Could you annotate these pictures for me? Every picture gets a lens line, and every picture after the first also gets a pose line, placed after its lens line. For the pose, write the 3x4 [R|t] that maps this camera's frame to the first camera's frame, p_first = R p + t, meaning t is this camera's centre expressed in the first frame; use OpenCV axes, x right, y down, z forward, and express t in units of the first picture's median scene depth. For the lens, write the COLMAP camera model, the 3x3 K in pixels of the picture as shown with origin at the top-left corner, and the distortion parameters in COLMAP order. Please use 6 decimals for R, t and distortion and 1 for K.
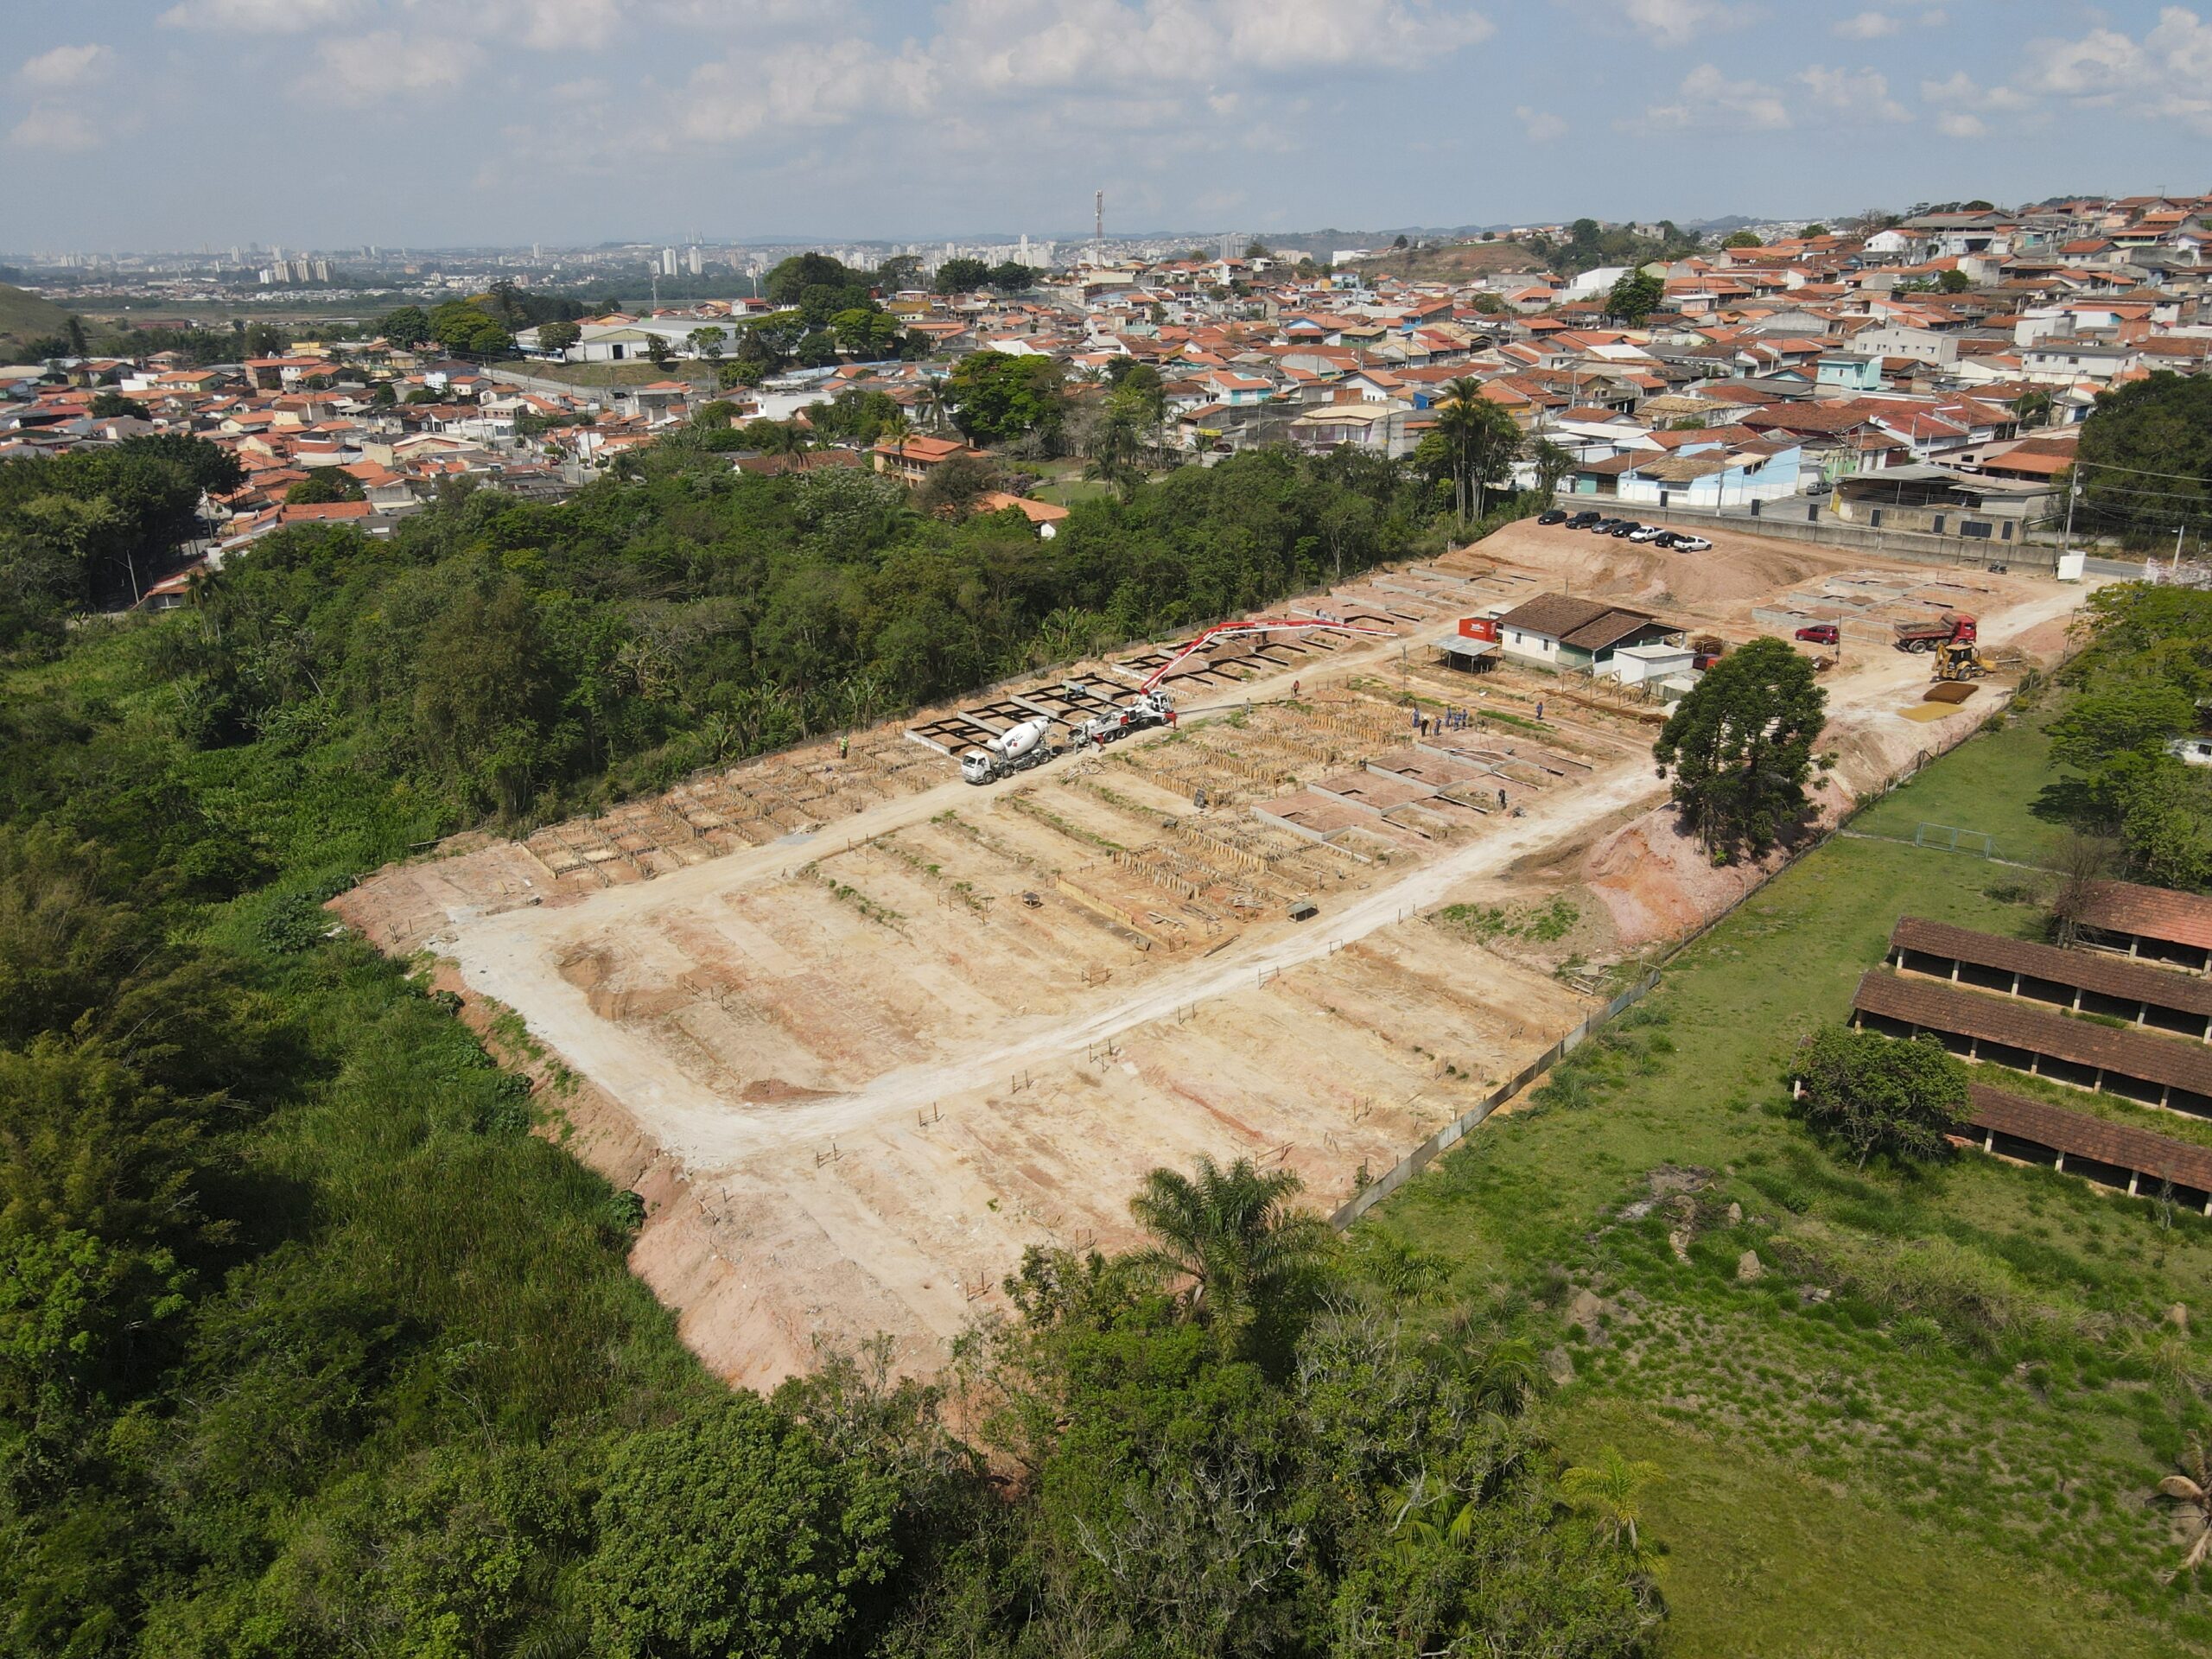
lens RADIAL K [[1614.3, 0, 1113.9], [0, 1614.3, 832.4], [0, 0, 1]] dist [0.011163, 0.005875]
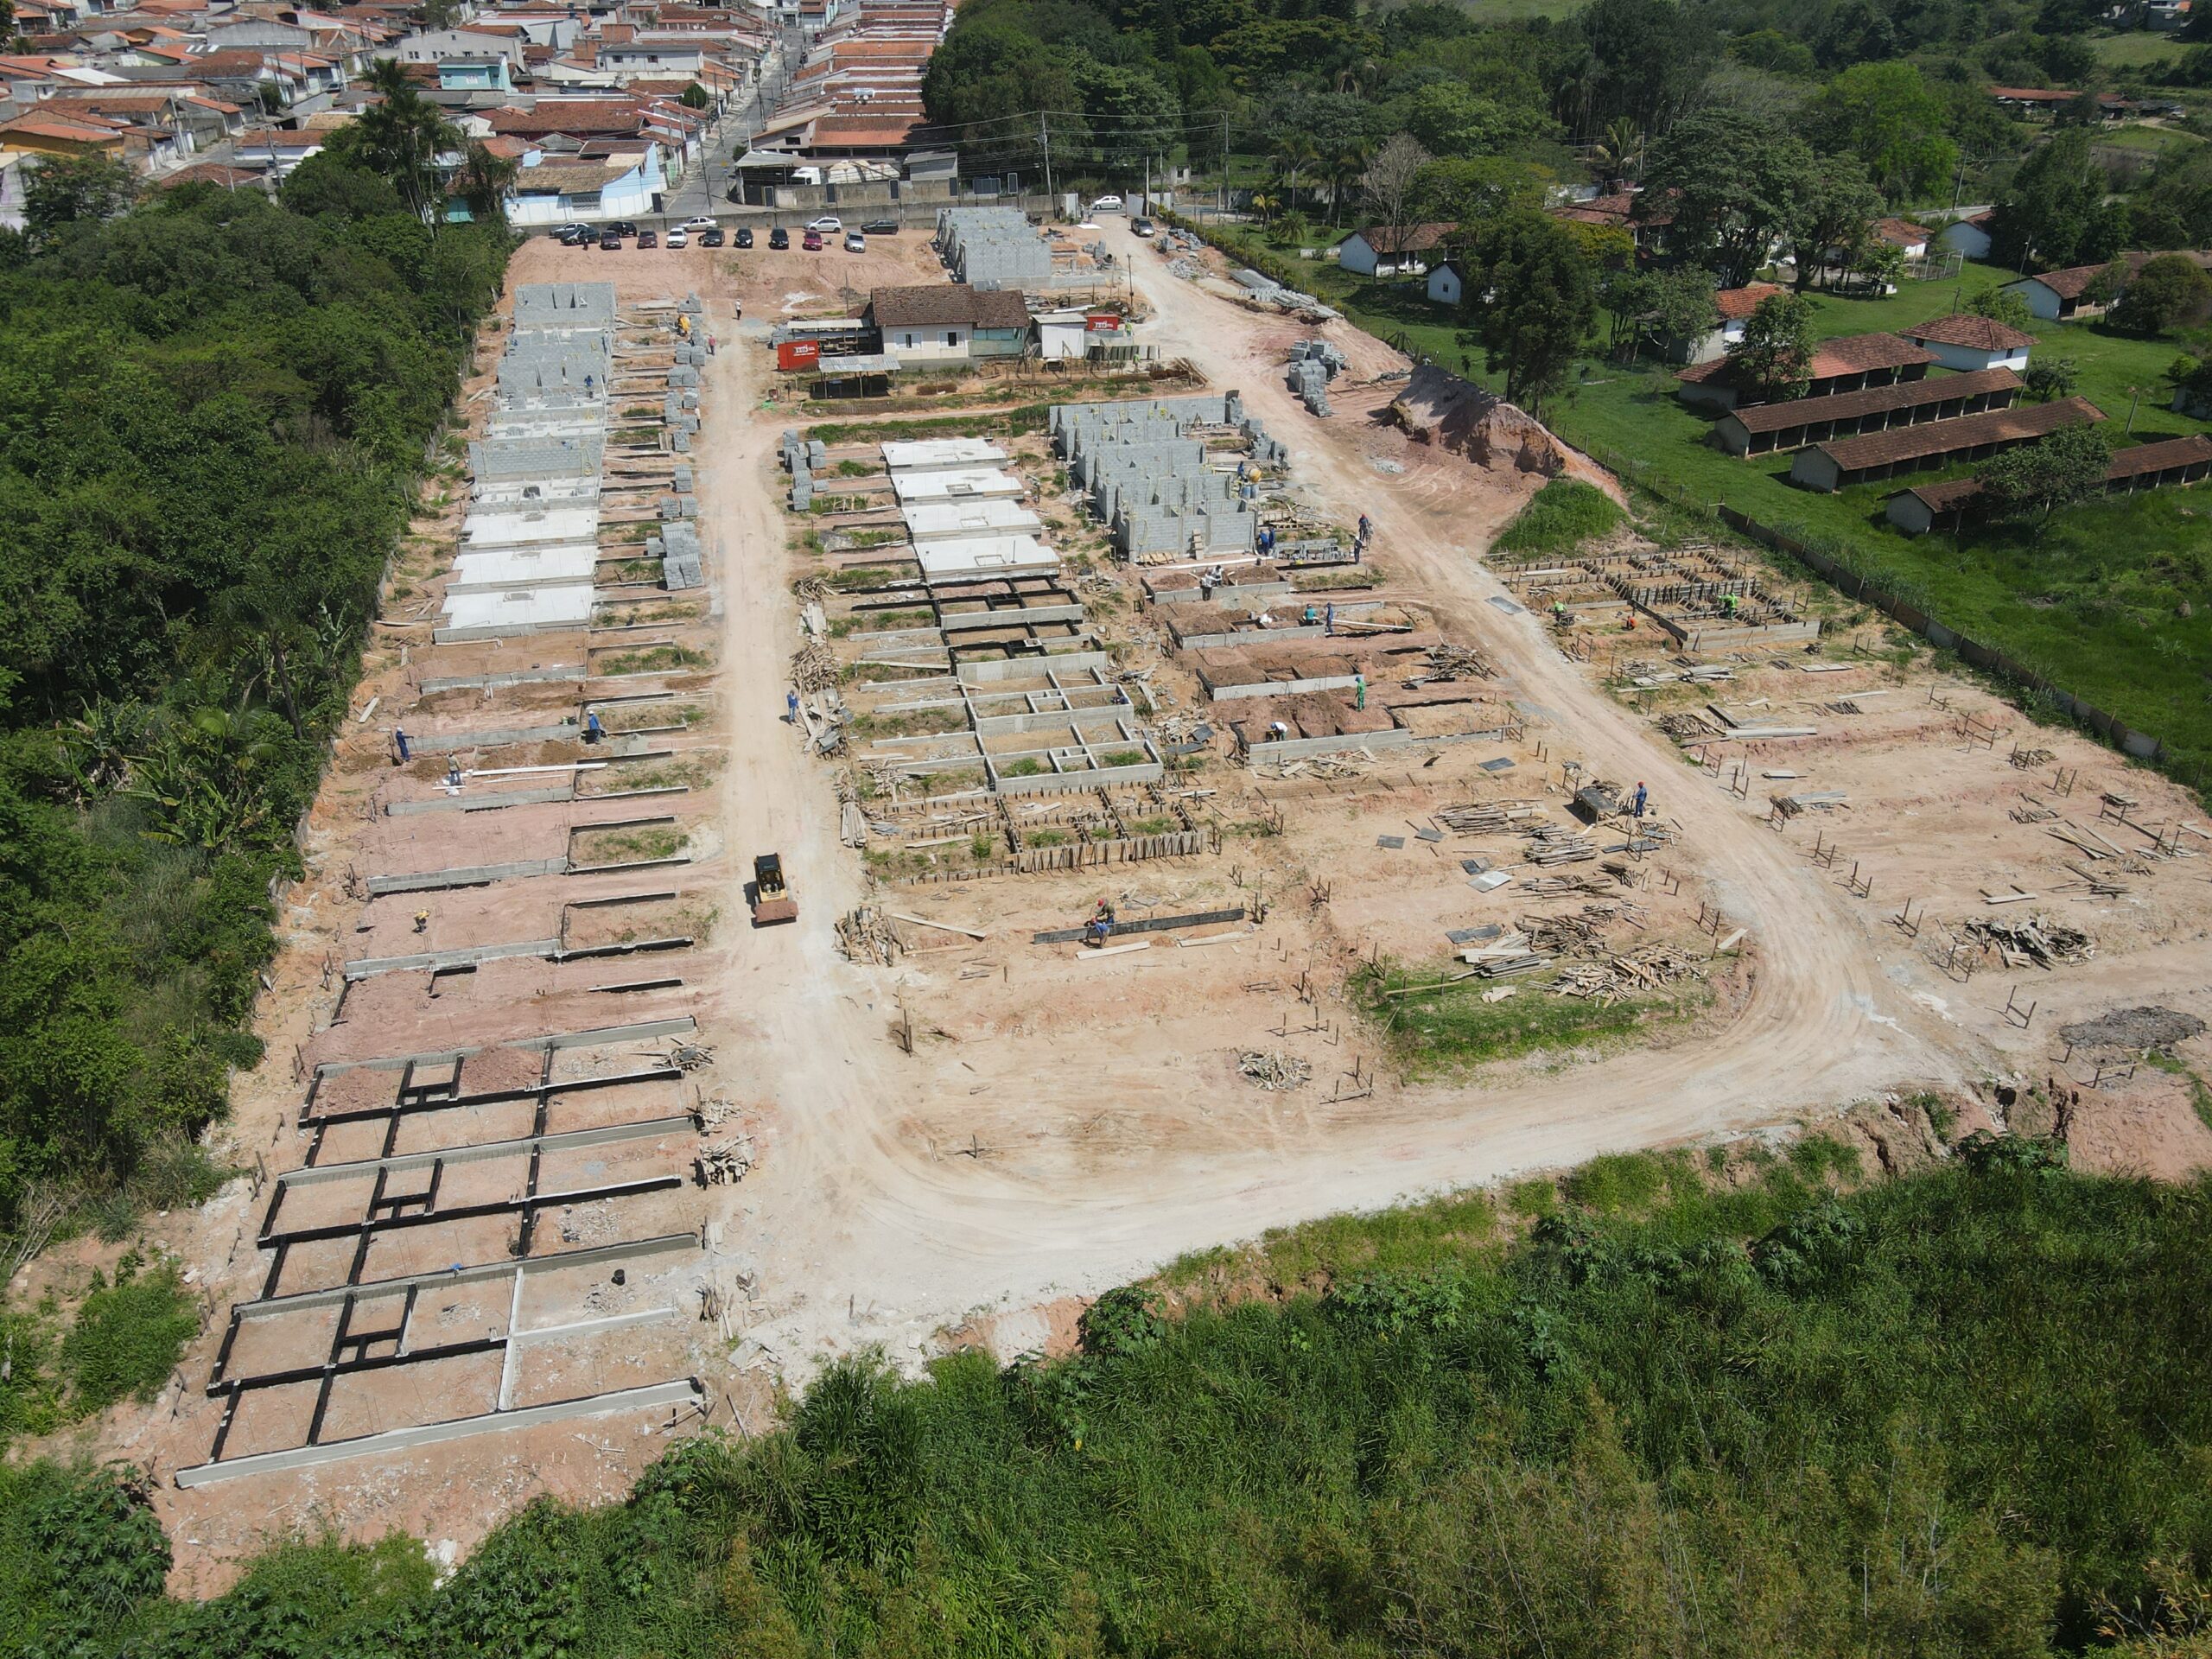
lens RADIAL K [[1614.3, 0, 1105.1], [0, 1614.3, 831.5], [0, 0, 1]] dist [0.011163, 0.005875]
pose [[0.395910, -0.408680, 0.822335, -0.276702], [0.318206, 0.901081, 0.294615, -0.057871], [-0.861394, 0.145031, 0.486792, 0.295909]]
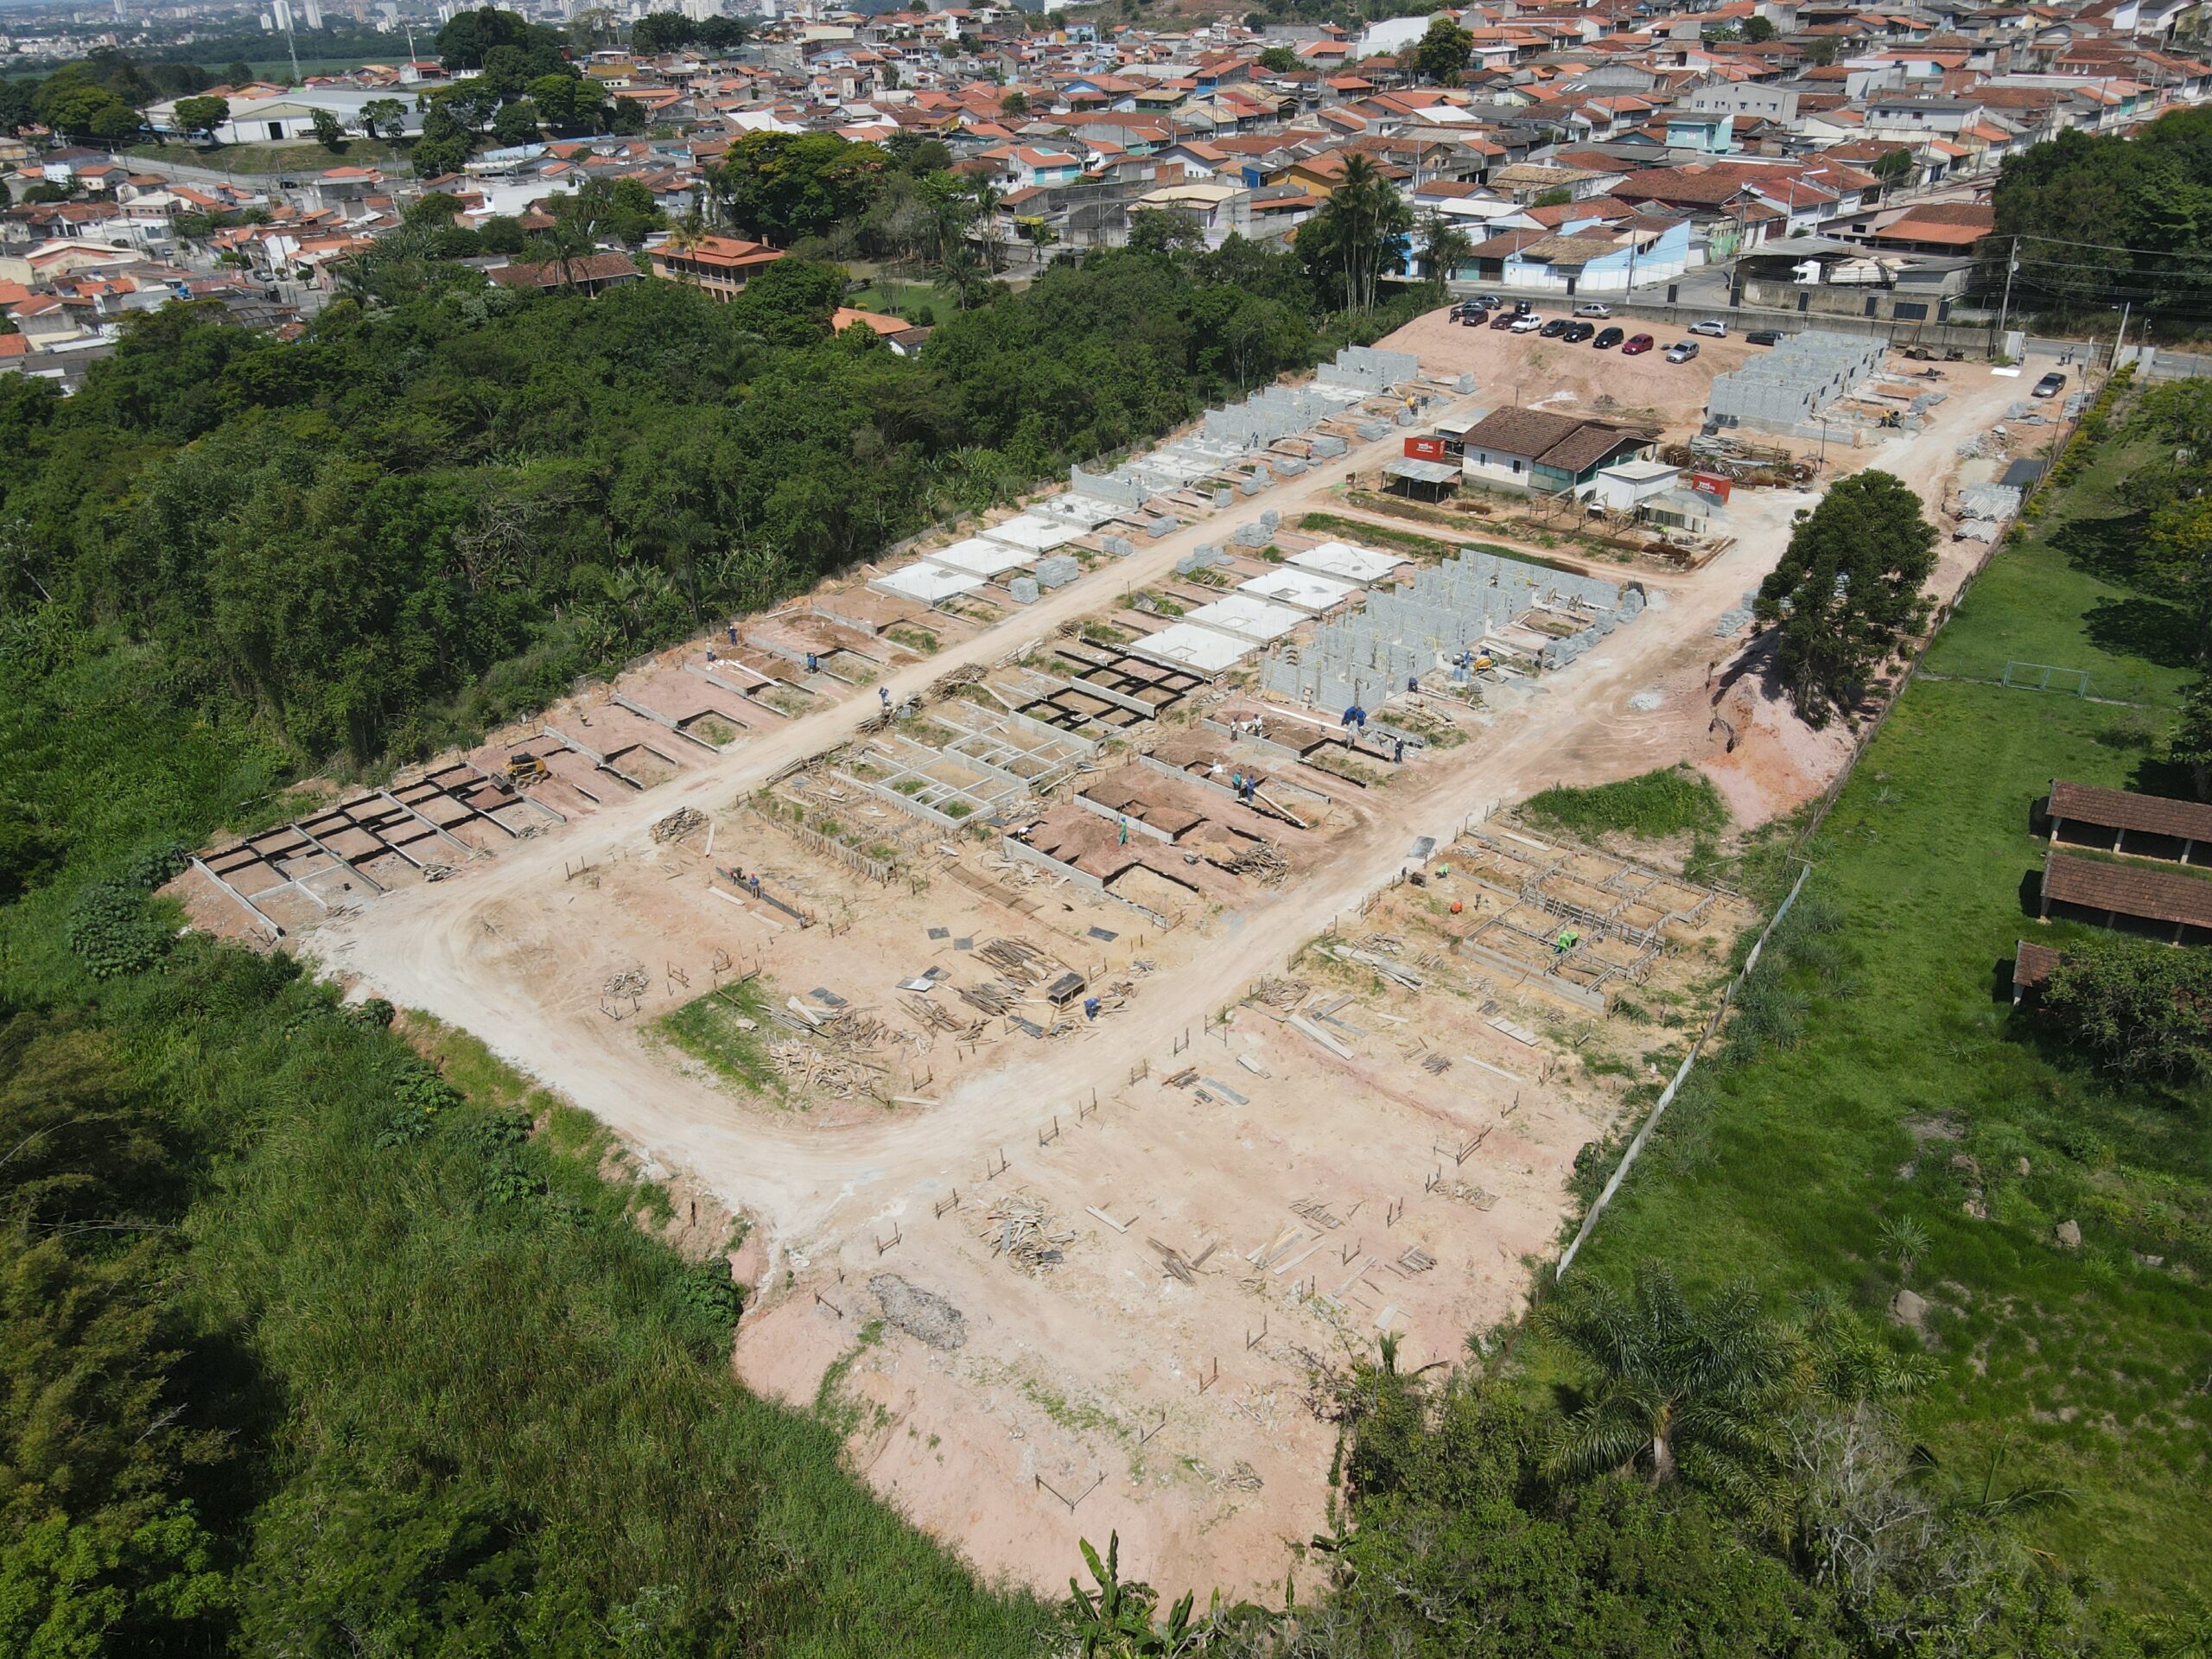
lens RADIAL K [[1614.3, 0, 1107.6], [0, 1614.3, 829.0], [0, 0, 1]] dist [0.011163, 0.005875]
pose [[0.984599, -0.089098, 0.150423, -0.062556], [0.068900, 0.988512, 0.134525, -0.028303], [-0.160681, -0.122089, 0.979426, 0.062727]]
